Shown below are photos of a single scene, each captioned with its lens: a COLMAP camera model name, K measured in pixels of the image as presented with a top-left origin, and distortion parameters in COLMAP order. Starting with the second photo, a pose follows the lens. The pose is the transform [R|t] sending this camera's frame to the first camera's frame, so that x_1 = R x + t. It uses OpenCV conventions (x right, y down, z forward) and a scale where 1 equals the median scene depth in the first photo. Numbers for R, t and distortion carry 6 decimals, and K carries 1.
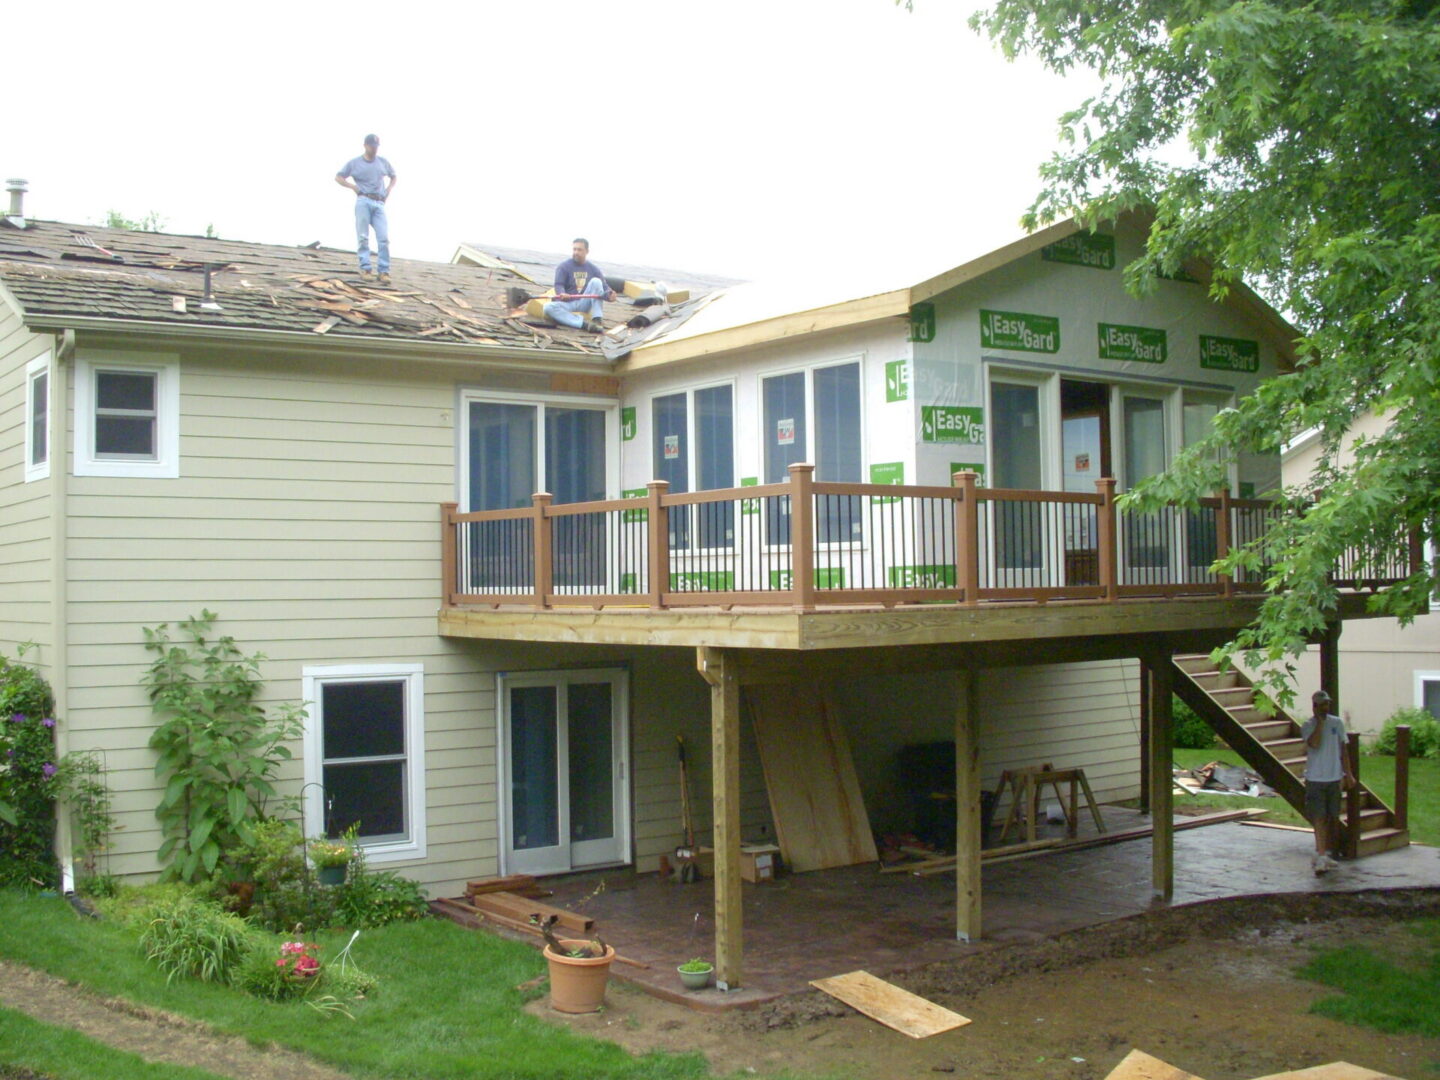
lens RADIAL K [[1608.8, 0, 700.4], [0, 1608.8, 544.6], [0, 0, 1]] dist [-0.258821, 0.204804]
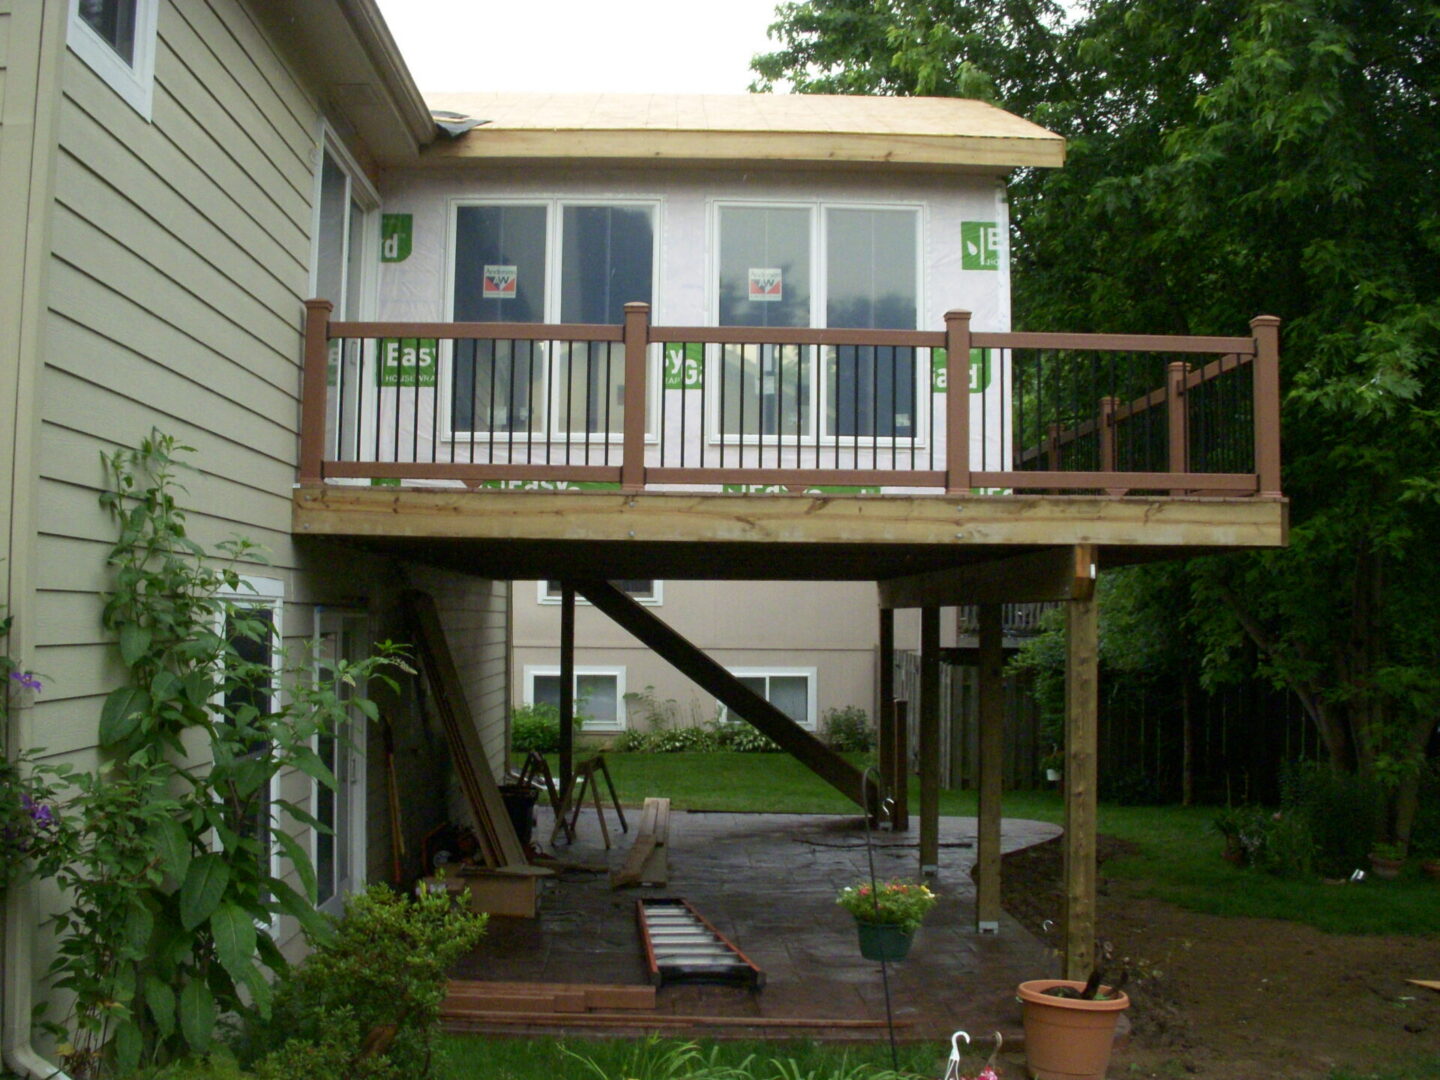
lens RADIAL K [[1608.8, 0, 700.4], [0, 1608.8, 544.6], [0, 0, 1]] dist [-0.258821, 0.204804]
pose [[0.582911, 0.056435, 0.810574, -0.580405], [-0.040608, 0.998362, -0.040307, 0.084654], [-0.811521, -0.009421, 0.584248, 0.611768]]
